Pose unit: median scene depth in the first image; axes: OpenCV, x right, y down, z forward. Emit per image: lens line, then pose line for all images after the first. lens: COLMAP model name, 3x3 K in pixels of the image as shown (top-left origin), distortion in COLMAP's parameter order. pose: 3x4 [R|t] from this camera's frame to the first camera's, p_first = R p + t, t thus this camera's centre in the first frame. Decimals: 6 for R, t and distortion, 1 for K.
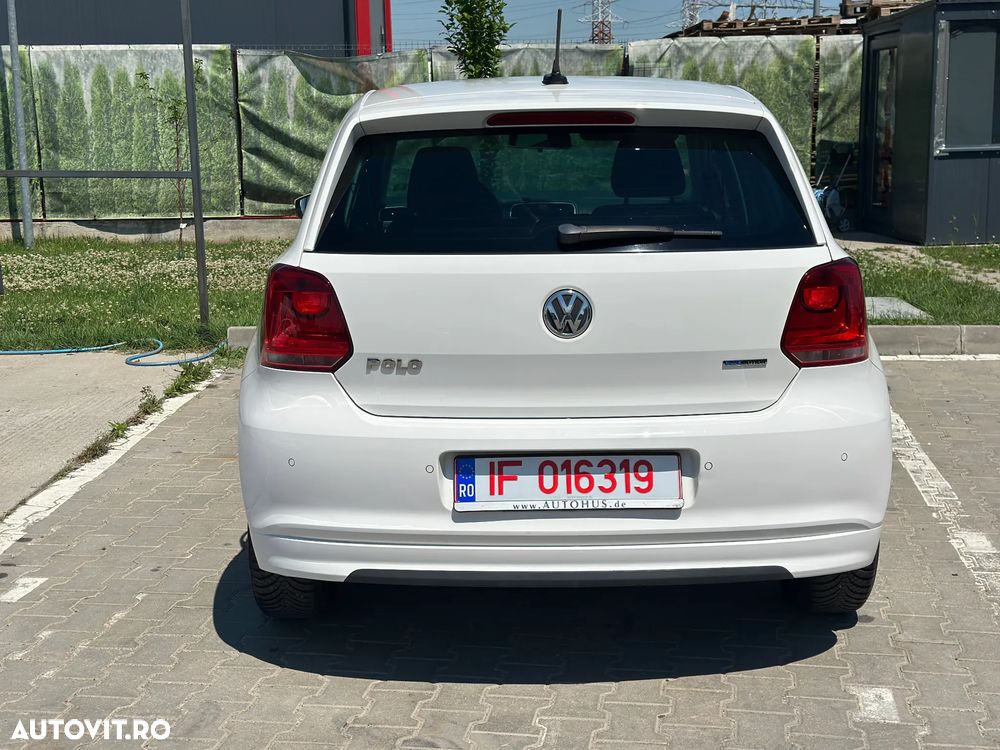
lens RADIAL K [[1389.2, 0, 502.3], [0, 1389.2, 391.3], [0, 0, 1]] dist [0.197806, -0.402980]
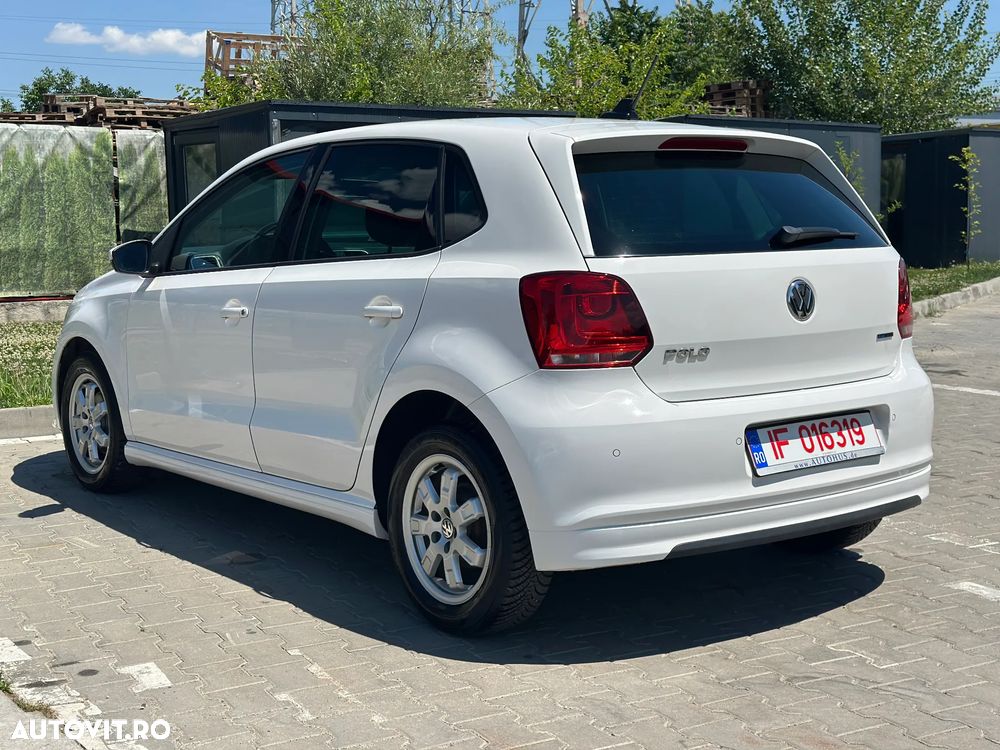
lens RADIAL K [[1389.2, 0, 499.9], [0, 1389.2, 373.2], [0, 0, 1]] dist [0.189530, -0.363027]
pose [[0.786800, -0.067226, 0.613536, -0.199088], [0.122791, 0.991229, -0.048858, 0.007350], [-0.604870, 0.113778, 0.788154, 0.049747]]
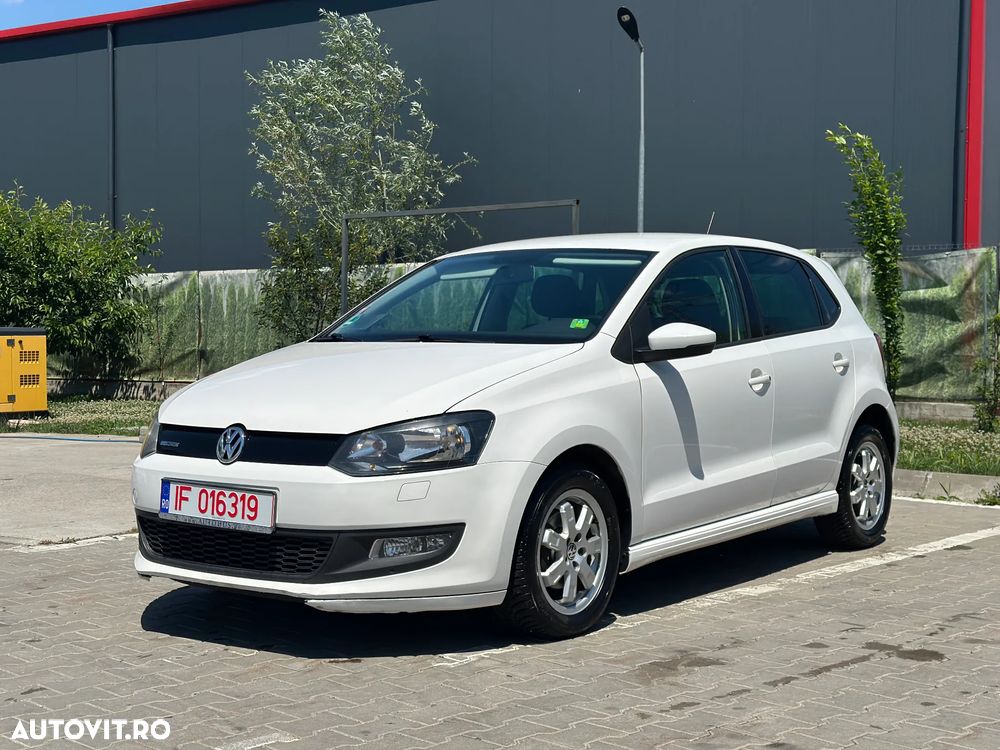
lens RADIAL K [[1389.3, 0, 499.3], [0, 1389.3, 377.6], [0, 0, 1]] dist [0.177418, -0.283051]
pose [[0.812363, 0.034677, -0.582121, 0.268899], [-0.130209, 0.983815, -0.123103, 0.032316], [0.568430, 0.175802, 0.803729, -0.049490]]
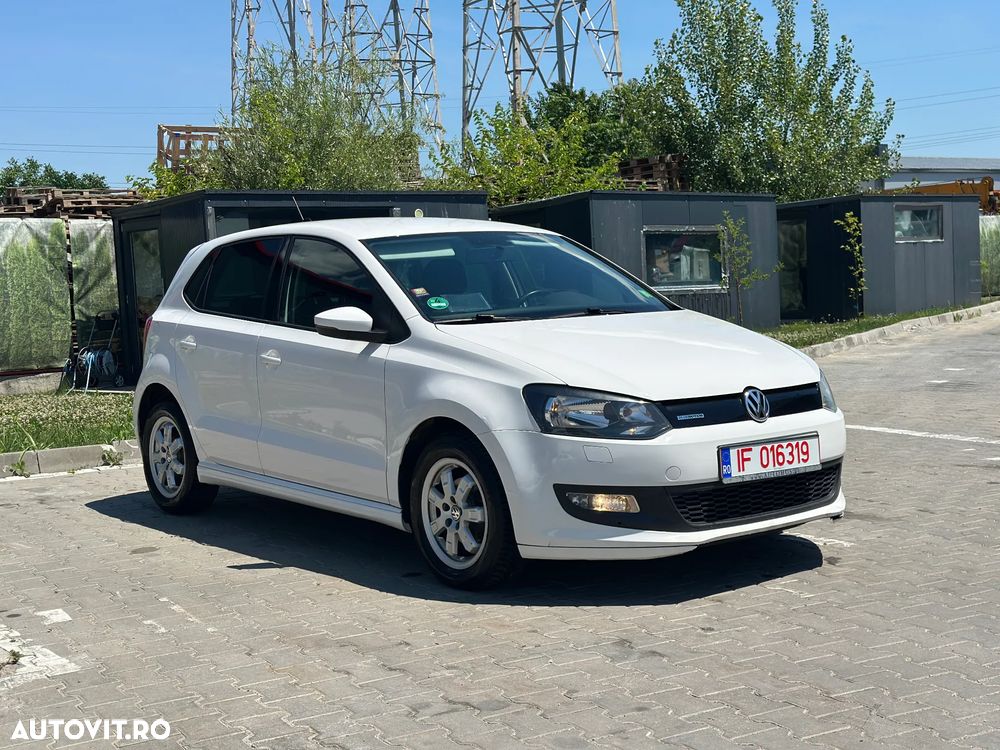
lens RADIAL K [[1389.2, 0, 499.9], [0, 1389.2, 373.2], [0, 0, 1]] dist [0.189530, -0.363027]
pose [[0.774654, -0.061760, 0.629363, -0.231754], [0.156207, 0.983068, -0.095798, 0.032127], [-0.612790, 0.172522, 0.771184, -0.062056]]
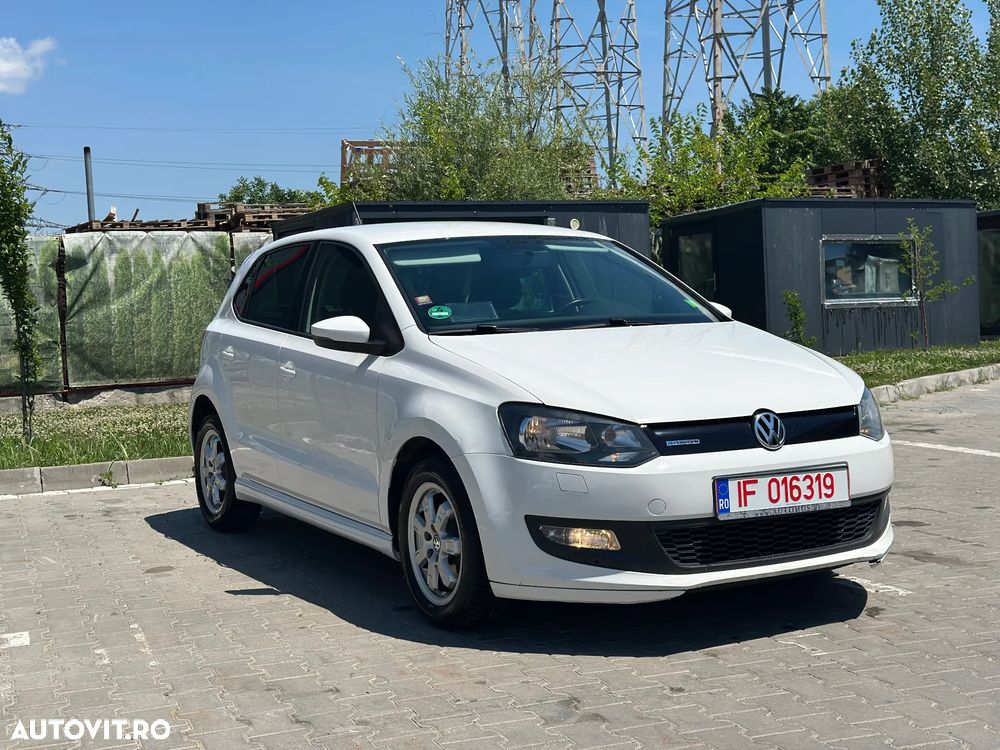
lens RADIAL K [[1389.2, 0, 499.9], [0, 1389.2, 373.2], [0, 0, 1]] dist [0.189530, -0.363027]
pose [[0.865985, -0.045770, 0.497972, -0.164248], [0.125797, 0.983719, -0.128346, 0.035986], [-0.483989, 0.173789, 0.857643, -0.065628]]
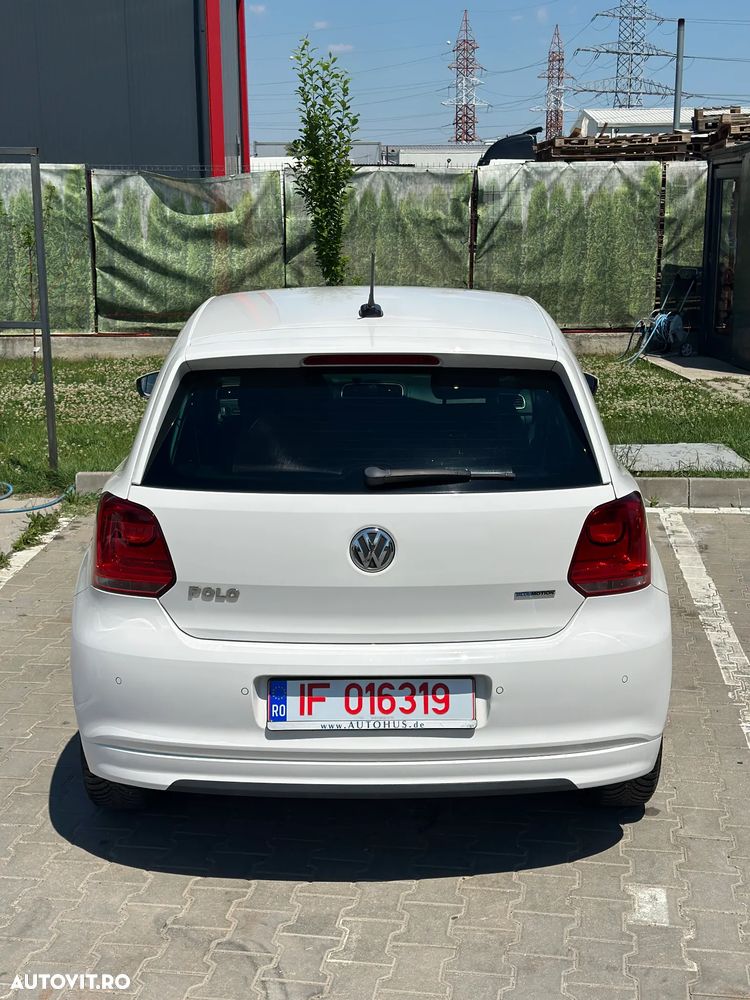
lens RADIAL K [[1389.2, 0, 377.4], [0, 1389.2, 510.8], [0, 0, 1]] dist [0.189530, -0.363027]
pose [[0.999907, 0.008778, 0.010397, 0.008742], [-0.009045, 0.999624, 0.025896, -0.025646], [-0.010166, -0.025988, 0.999611, -0.020208]]
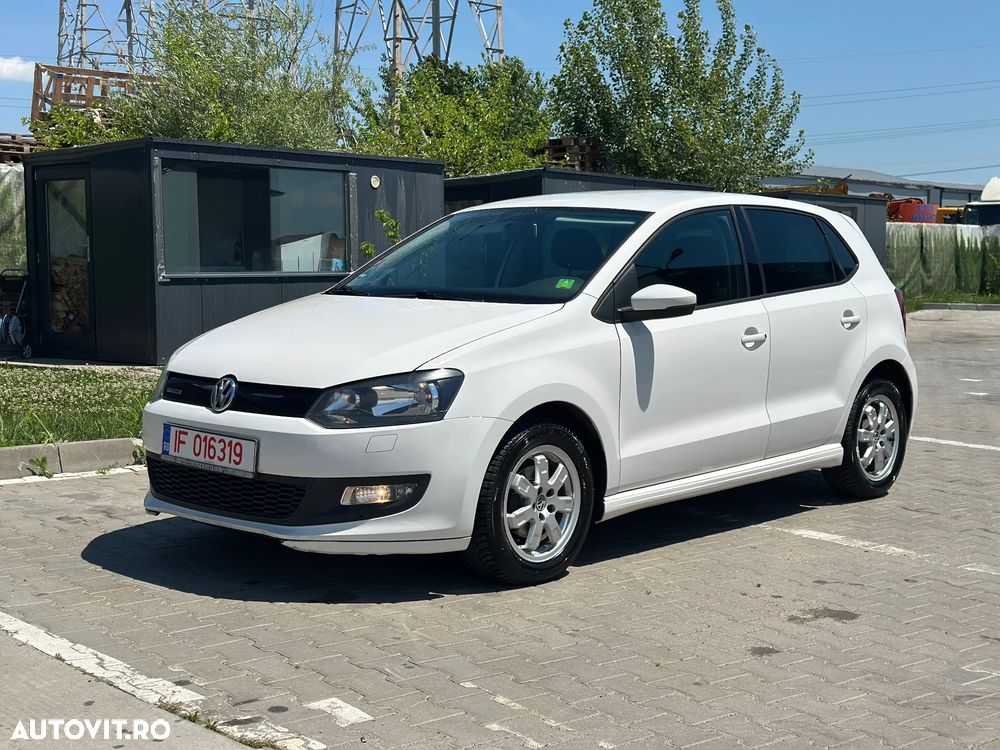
lens RADIAL K [[1388.8, 0, 505.5], [0, 1388.8, 381.1], [0, 0, 1]] dist [0.183954, -0.340094]
pose [[0.675033, -0.043399, 0.736510, -0.259147], [0.125800, 0.990420, -0.056939, 0.000622], [-0.726984, 0.131089, 0.674026, 0.094203]]
